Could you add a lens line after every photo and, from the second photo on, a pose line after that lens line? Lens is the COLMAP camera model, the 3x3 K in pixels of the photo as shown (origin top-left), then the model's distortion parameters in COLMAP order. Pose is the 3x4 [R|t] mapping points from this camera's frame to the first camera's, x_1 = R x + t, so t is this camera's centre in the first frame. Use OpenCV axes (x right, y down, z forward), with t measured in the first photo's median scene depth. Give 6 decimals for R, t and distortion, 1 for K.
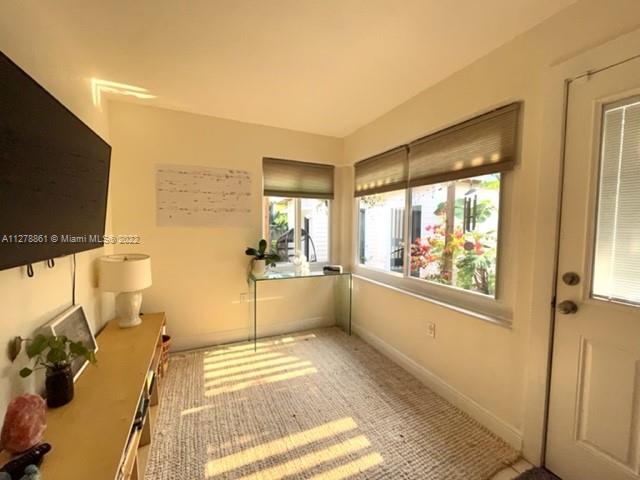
lens RADIAL K [[274.1, 0, 319.8], [0, 274.1, 239.2], [0, 0, 1]] dist [0.003685, 0.000073]
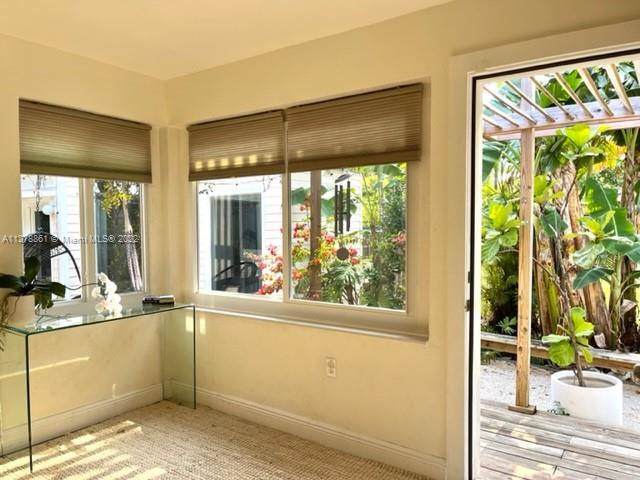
lens RADIAL K [[493.2, 0, 320.6], [0, 493.2, 241.6], [0, 0, 1]] dist [0.073660, -0.081162]
pose [[0.863371, -0.028376, 0.503772, -0.191192], [0.037307, 0.999275, -0.007651, 0.001036], [-0.503189, 0.025400, 0.863803, -0.096602]]
